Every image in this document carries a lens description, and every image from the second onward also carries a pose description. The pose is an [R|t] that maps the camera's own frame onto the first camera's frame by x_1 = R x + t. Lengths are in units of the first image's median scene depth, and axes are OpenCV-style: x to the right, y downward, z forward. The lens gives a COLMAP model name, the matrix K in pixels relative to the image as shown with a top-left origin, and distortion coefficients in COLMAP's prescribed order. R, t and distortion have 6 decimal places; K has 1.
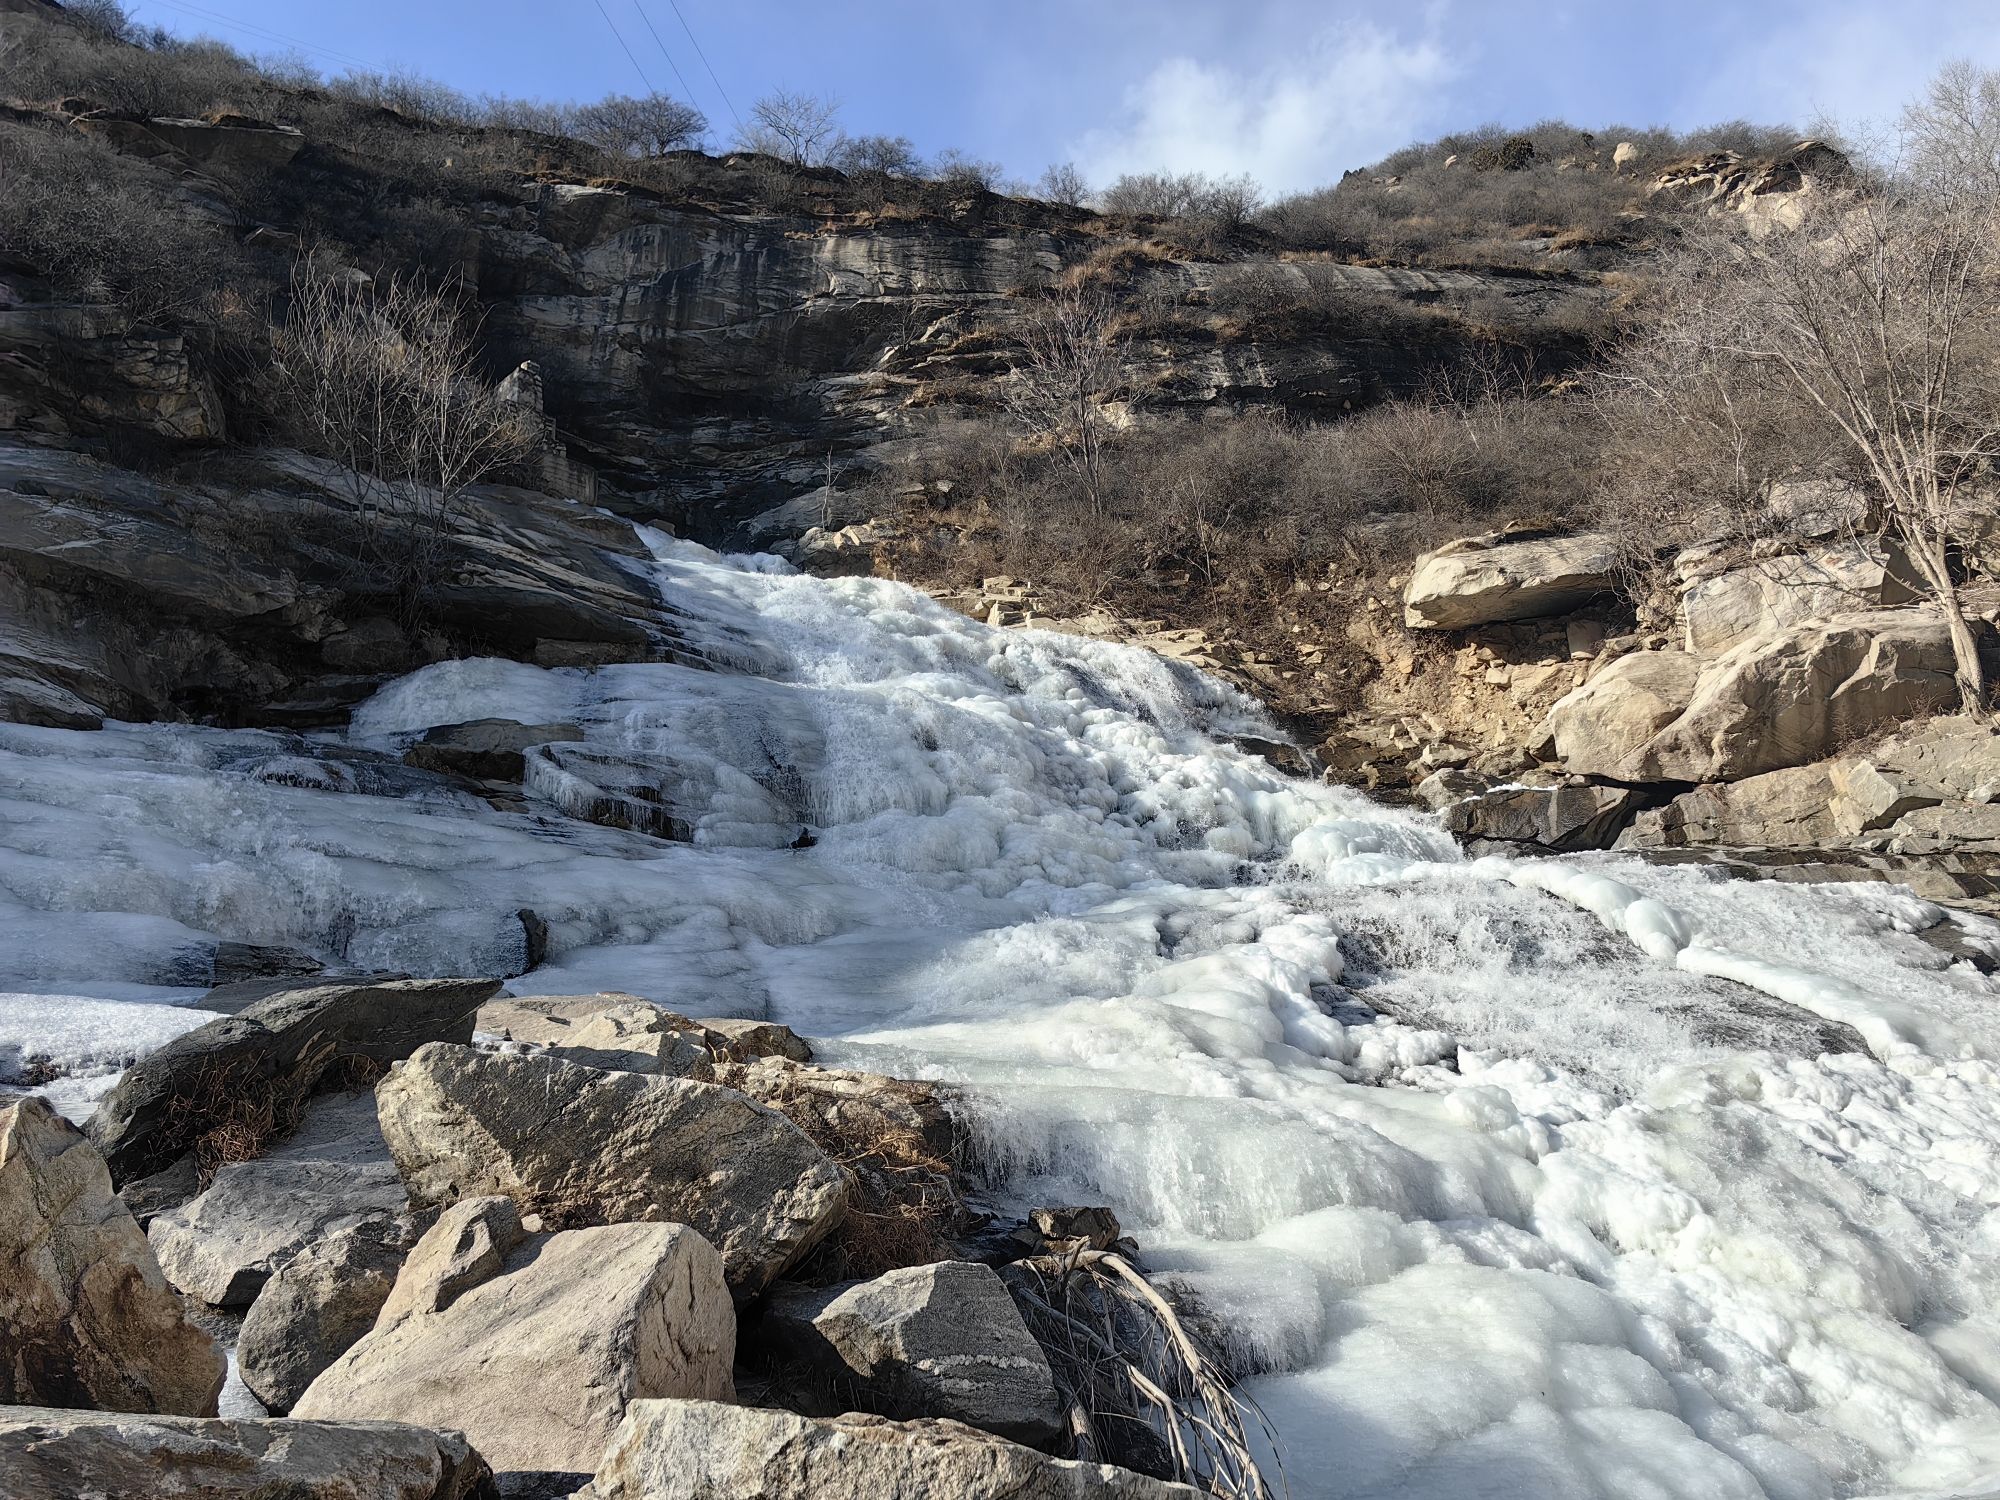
lens RADIAL K [[1541.6, 0, 1015.2], [0, 1541.6, 782.6], [0, 0, 1]] dist [0.067855, -0.088742]
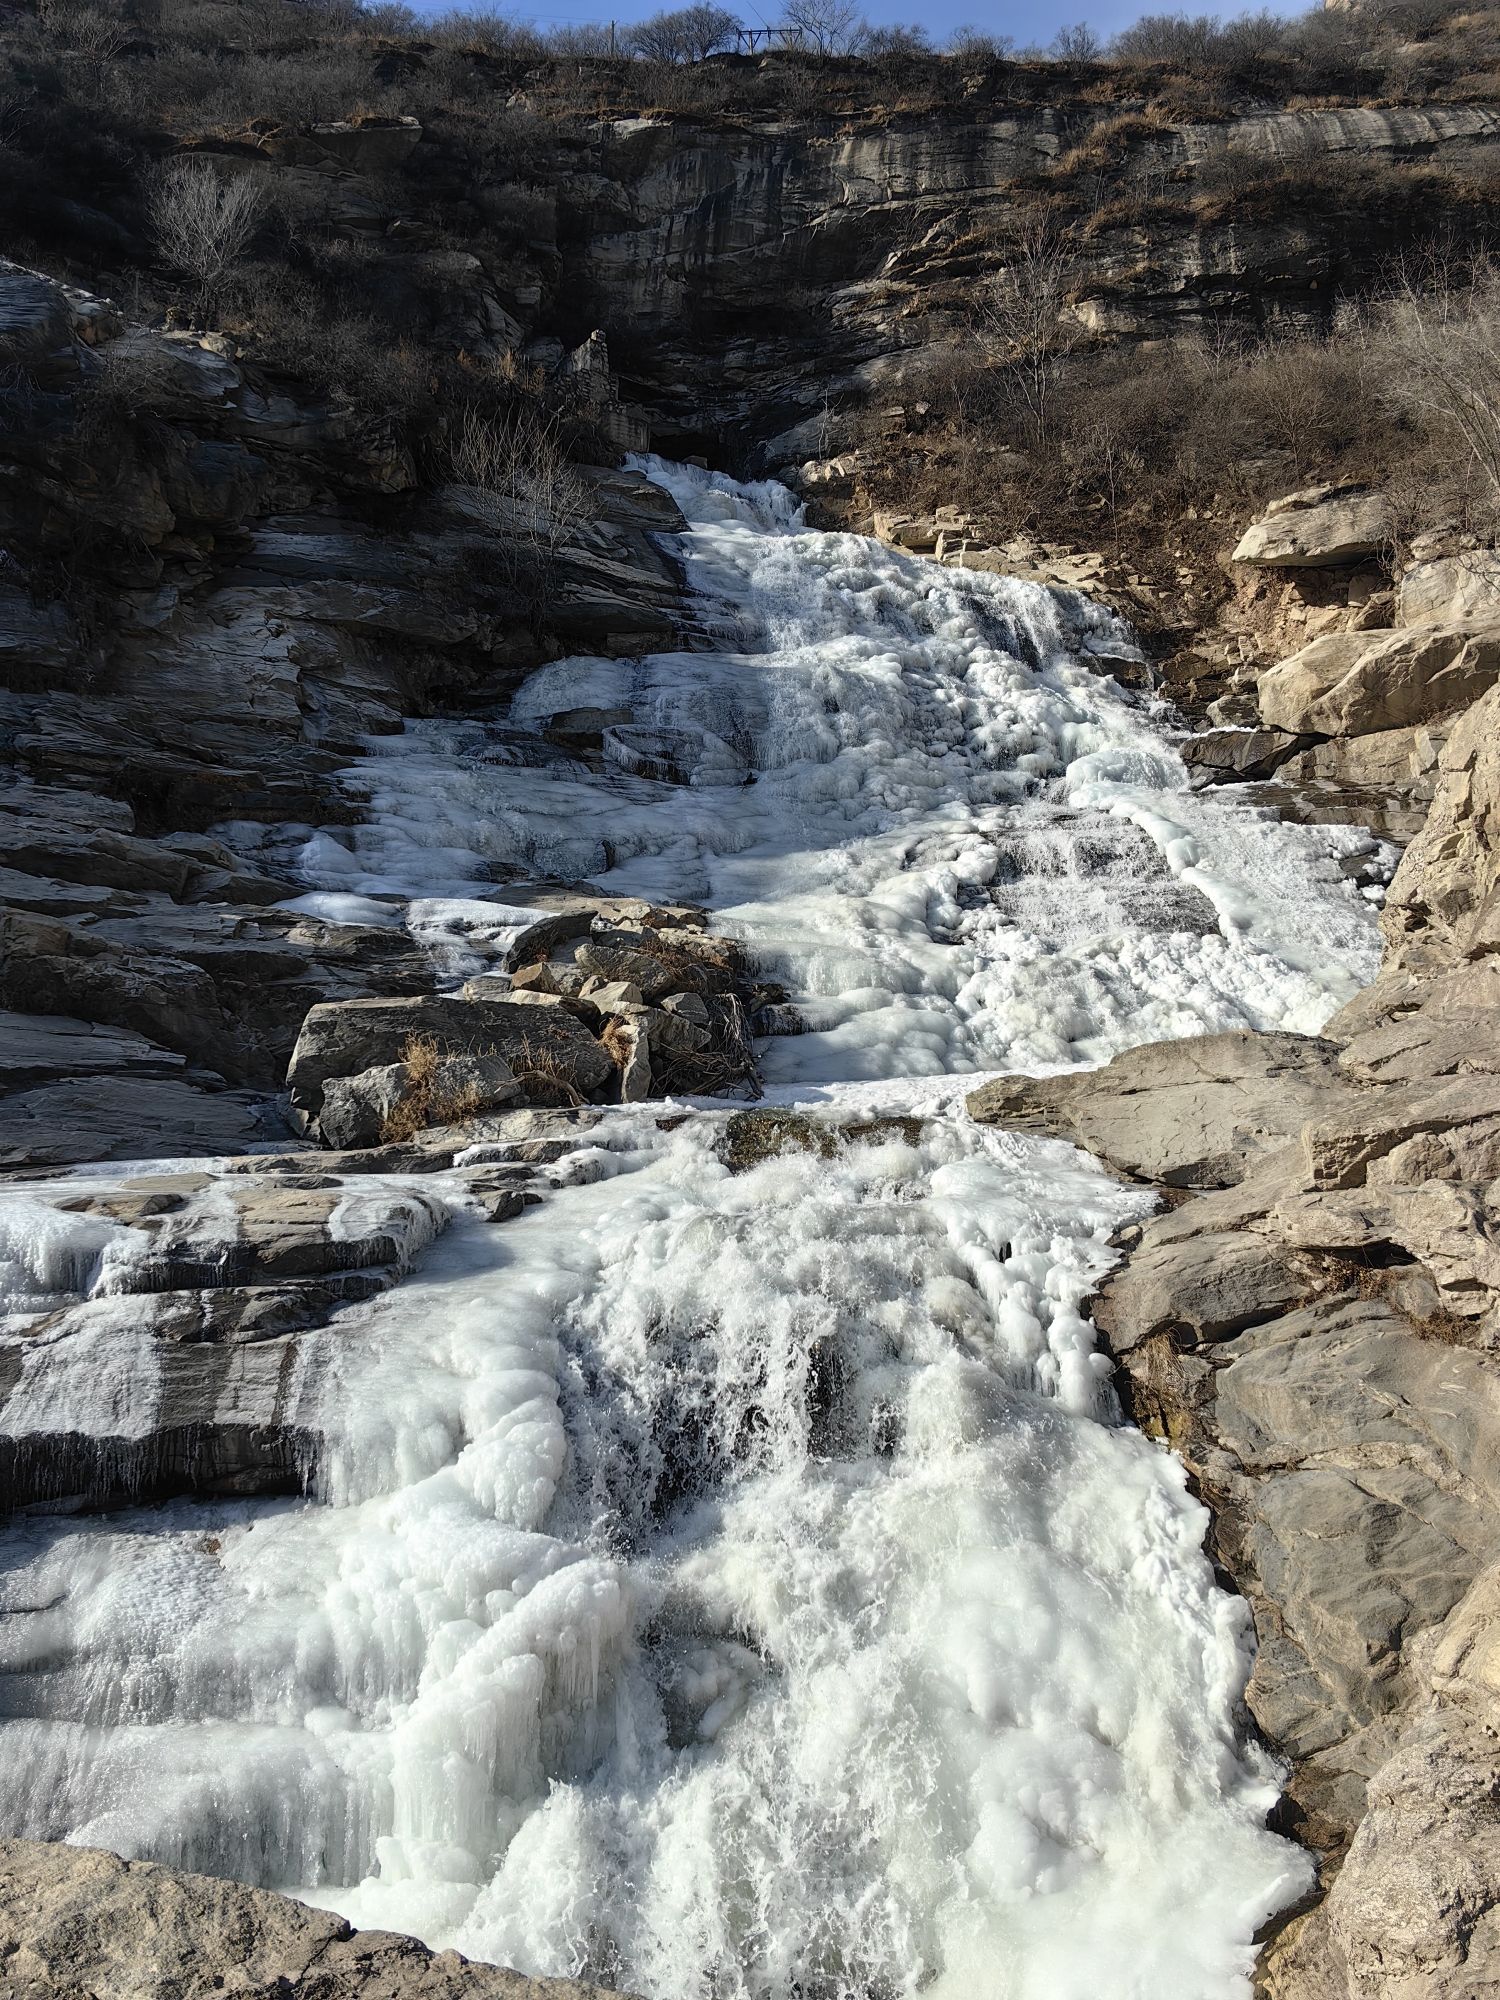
lens RADIAL K [[1541.6, 0, 738.8], [0, 1541.6, 992.1], [0, 0, 1]] dist [0.067855, -0.088742]
pose [[0.975194, 0.056616, -0.213990, 0.183764], [0.005670, 0.960030, 0.279840, -0.167903], [0.221280, -0.274112, 0.935894, -0.560231]]
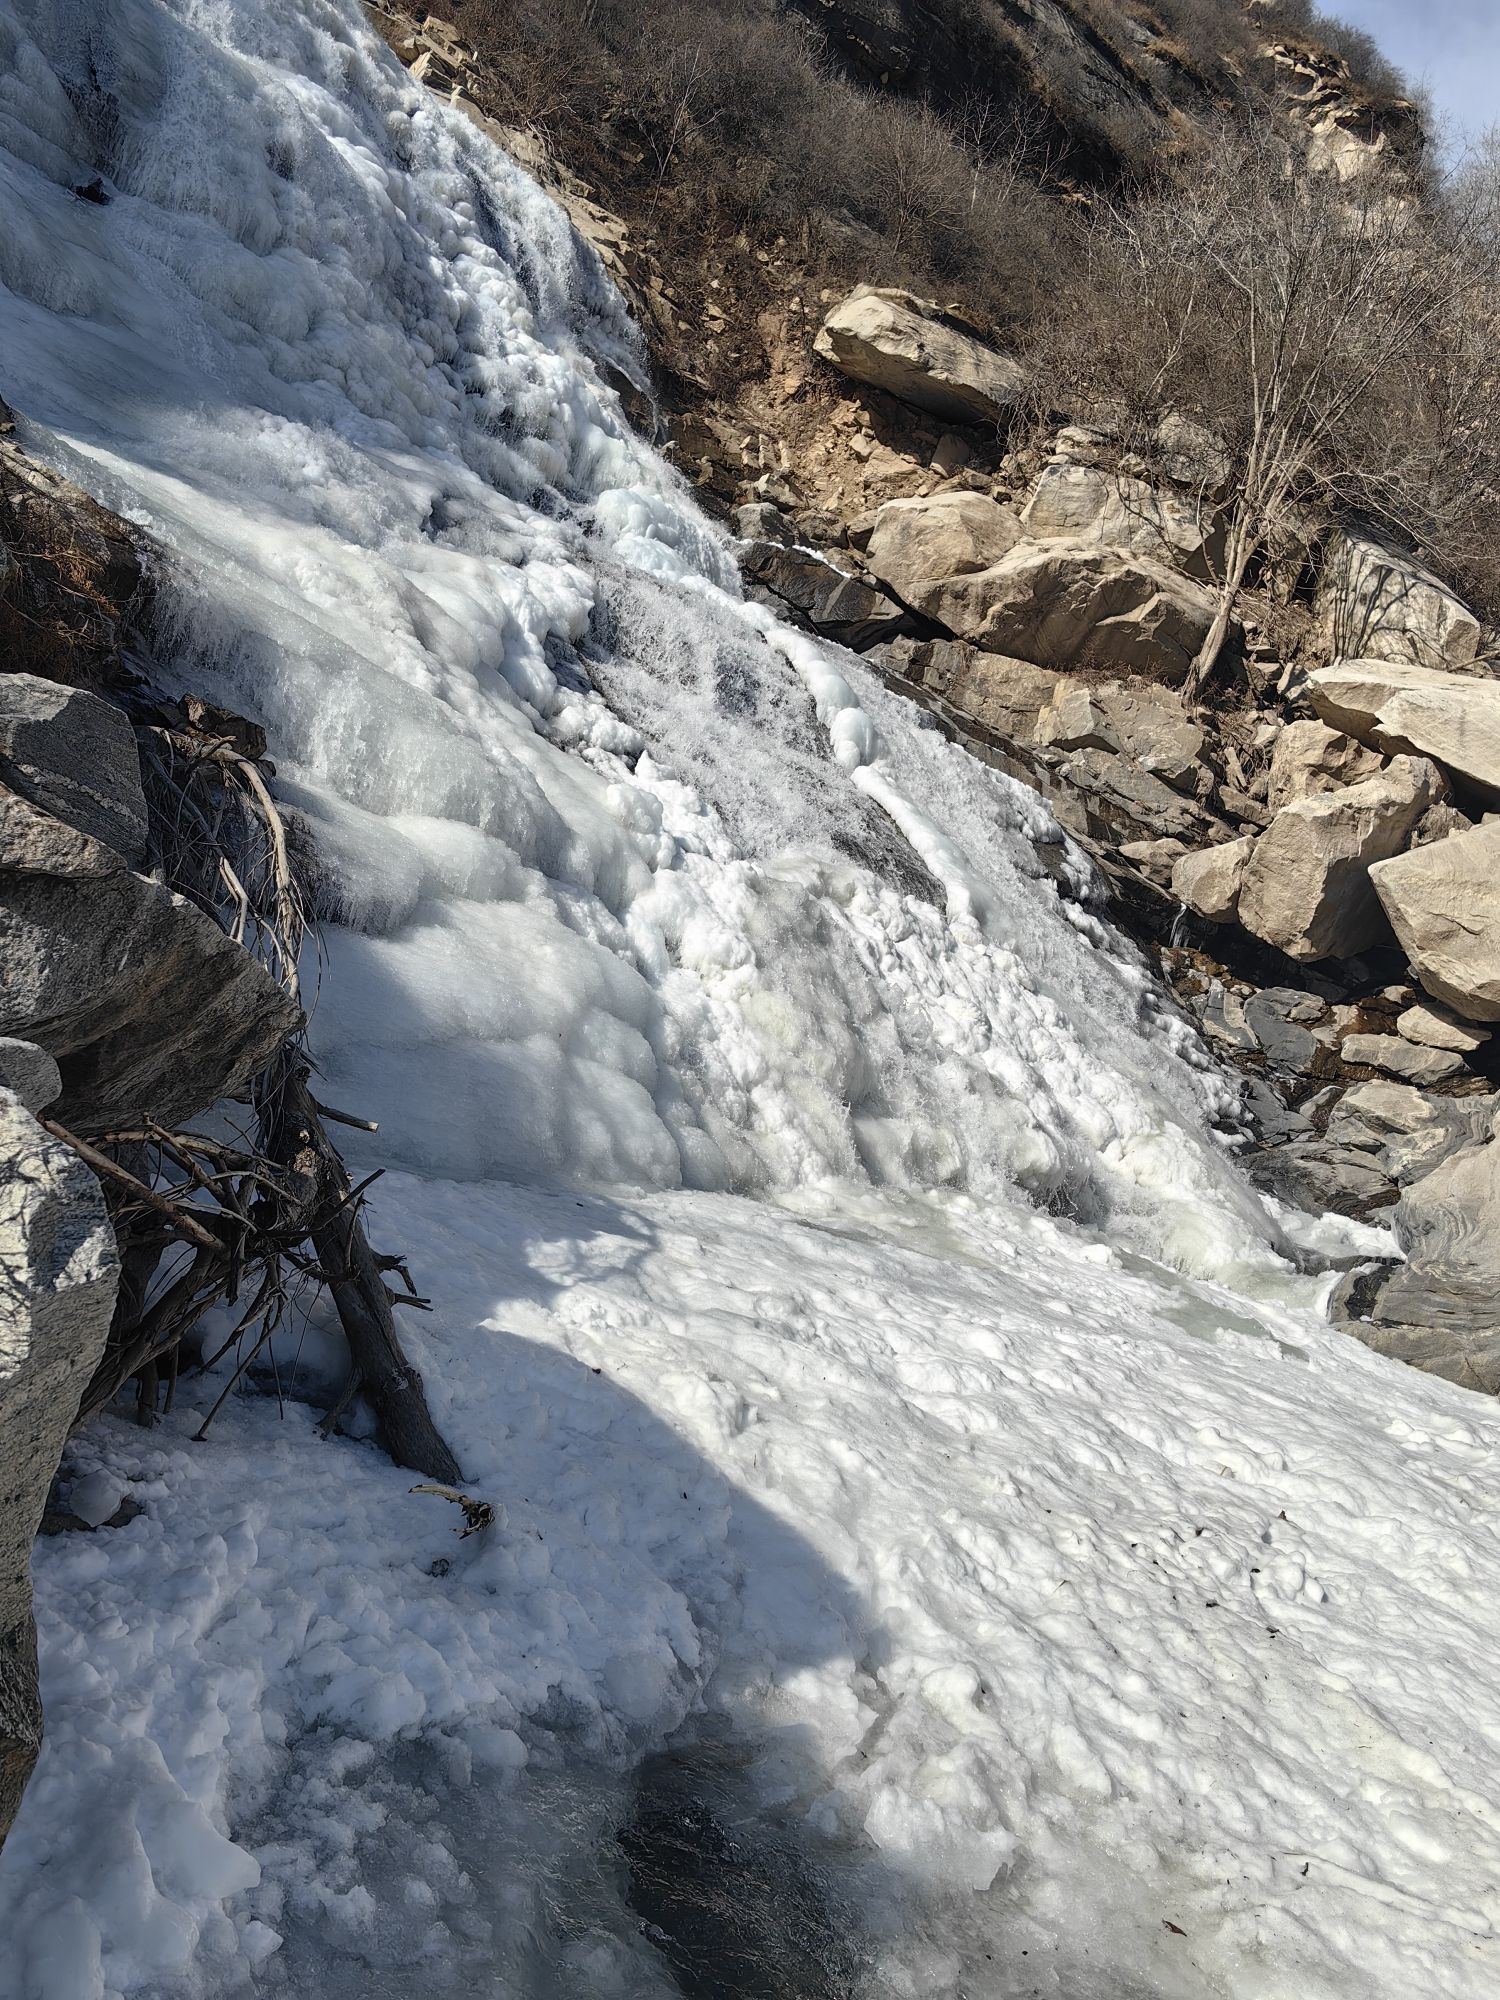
lens RADIAL K [[1541.6, 0, 735.9], [0, 1541.6, 1006.2], [0, 0, 1]] dist [0.067855, -0.088742]
pose [[0.839487, 0.383572, 0.384881, -0.000377], [-0.499483, 0.823622, 0.268632, -0.000138], [-0.213957, -0.417755, 0.883008, -0.007801]]
